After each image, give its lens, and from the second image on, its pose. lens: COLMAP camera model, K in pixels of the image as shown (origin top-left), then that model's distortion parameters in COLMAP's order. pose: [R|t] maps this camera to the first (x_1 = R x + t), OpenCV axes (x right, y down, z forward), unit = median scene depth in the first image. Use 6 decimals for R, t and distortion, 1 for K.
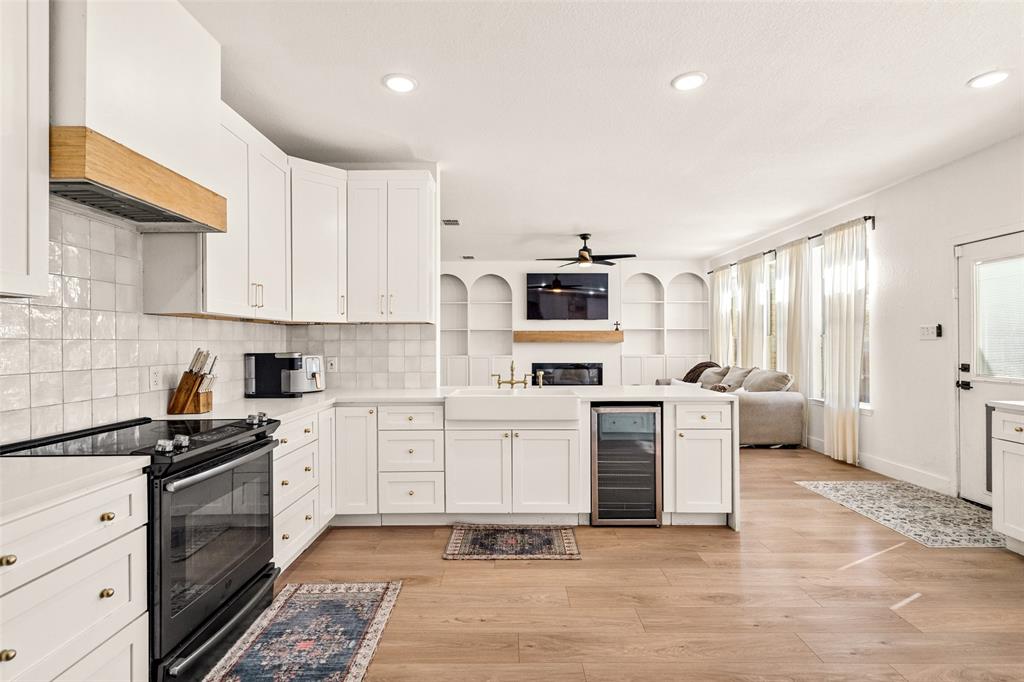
lens RADIAL K [[469.5, 0, 511.0], [0, 469.5, 347.6], [0, 0, 1]] dist [0.001577, 0.000023]
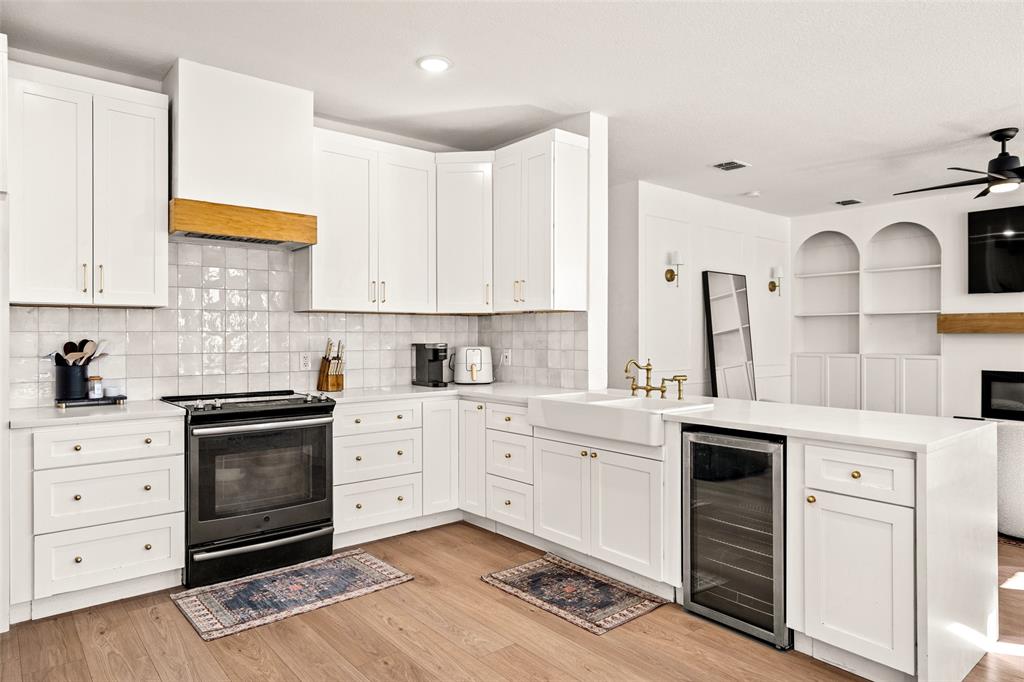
lens RADIAL K [[624.8, 0, 512.0], [0, 624.8, 341.0], [0, 0, 1]] dist [-0.000875, -0.000985]
pose [[0.642582, 0.009401, -0.766159, 0.694409], [-0.008943, 0.999949, 0.004770, -0.002659], [0.766165, 0.003787, 0.642633, 0.246492]]
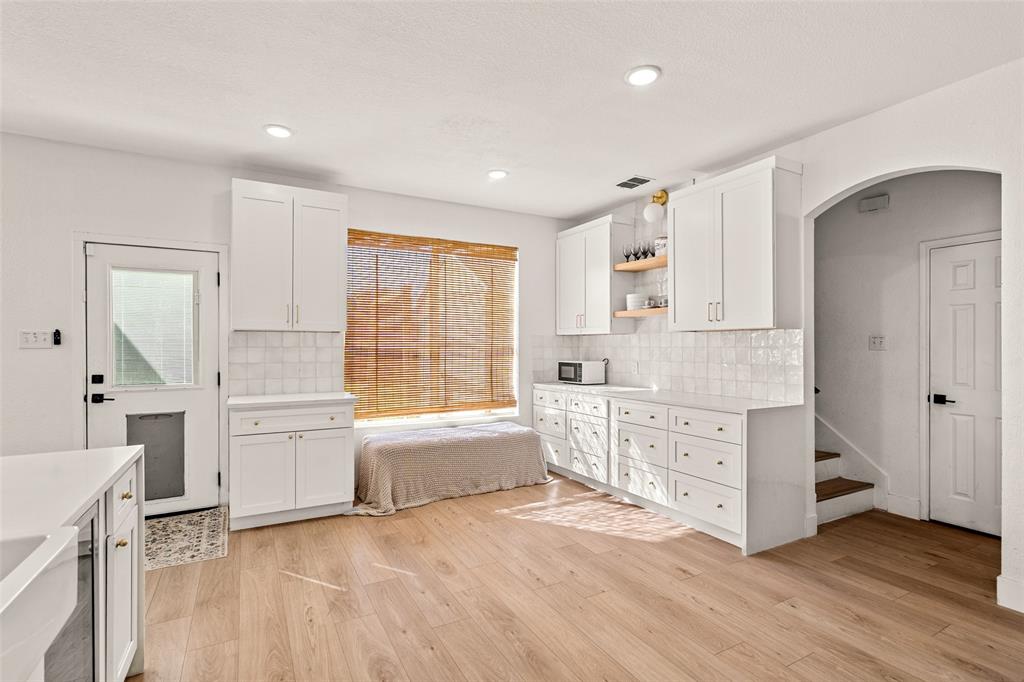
lens RADIAL K [[477.0, 0, 510.4], [0, 477.0, 347.5], [0, 0, 1]] dist [-0.001326, 0.000295]
pose [[-0.485181, 0.004642, 0.874401, -0.267063], [0.009566, 0.999954, 0.000000, -0.012347], [-0.874361, 0.008364, -0.485203, 0.877435]]
